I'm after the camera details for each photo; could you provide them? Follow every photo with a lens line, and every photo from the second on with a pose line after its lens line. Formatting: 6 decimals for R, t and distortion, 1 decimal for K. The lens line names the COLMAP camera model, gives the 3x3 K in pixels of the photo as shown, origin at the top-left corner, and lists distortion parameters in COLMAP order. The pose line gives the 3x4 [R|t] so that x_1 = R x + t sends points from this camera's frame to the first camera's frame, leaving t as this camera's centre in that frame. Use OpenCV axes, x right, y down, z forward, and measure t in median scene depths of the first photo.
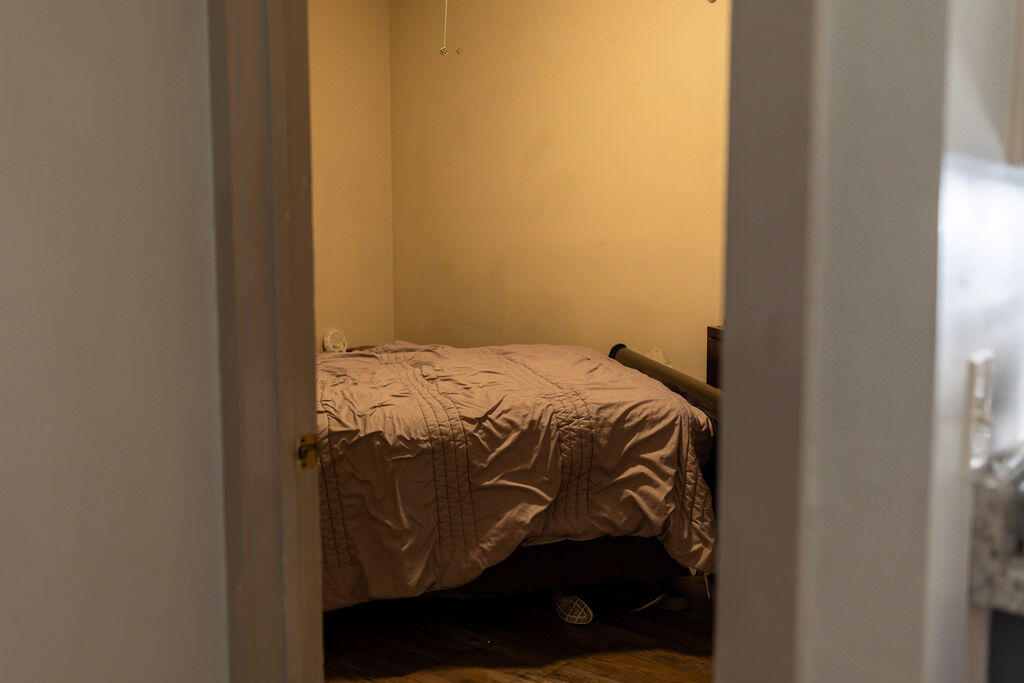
lens RADIAL K [[1028.2, 0, 512.4], [0, 1028.2, 340.0], [0, 0, 1]] dist [-0.000011, 0.003572]
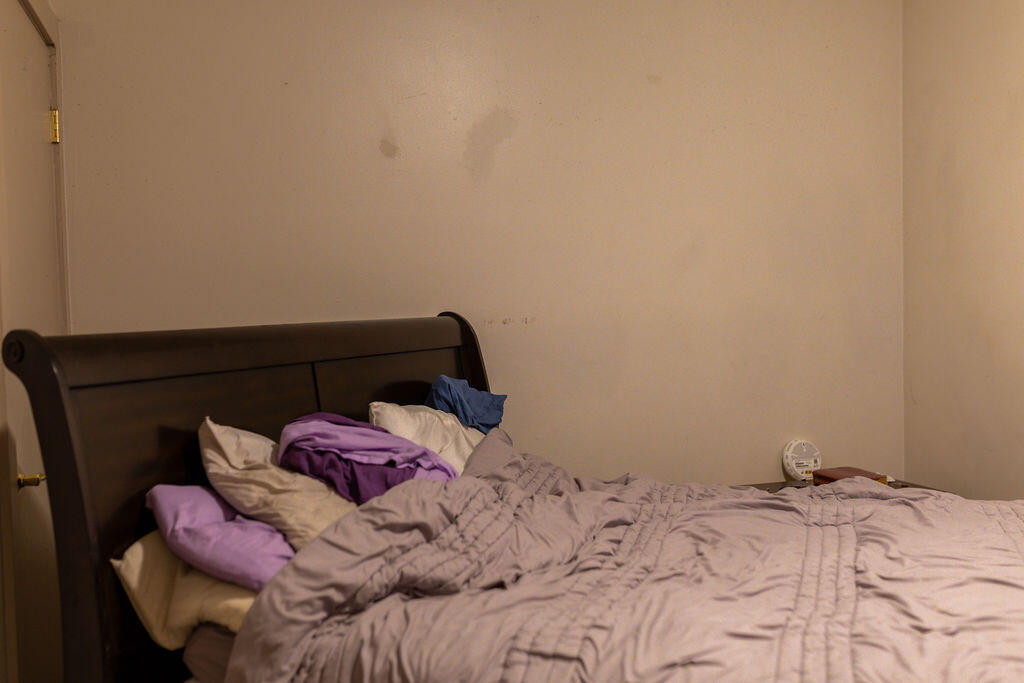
lens RADIAL K [[1028.2, 0, 512.4], [0, 1028.2, 340.0], [0, 0, 1]] dist [-0.000011, 0.003572]
pose [[0.839261, 0.005584, -0.543700, 0.039330], [-0.040911, 0.997761, -0.052904, -0.037853], [0.542188, 0.066644, 0.837610, 0.409090]]
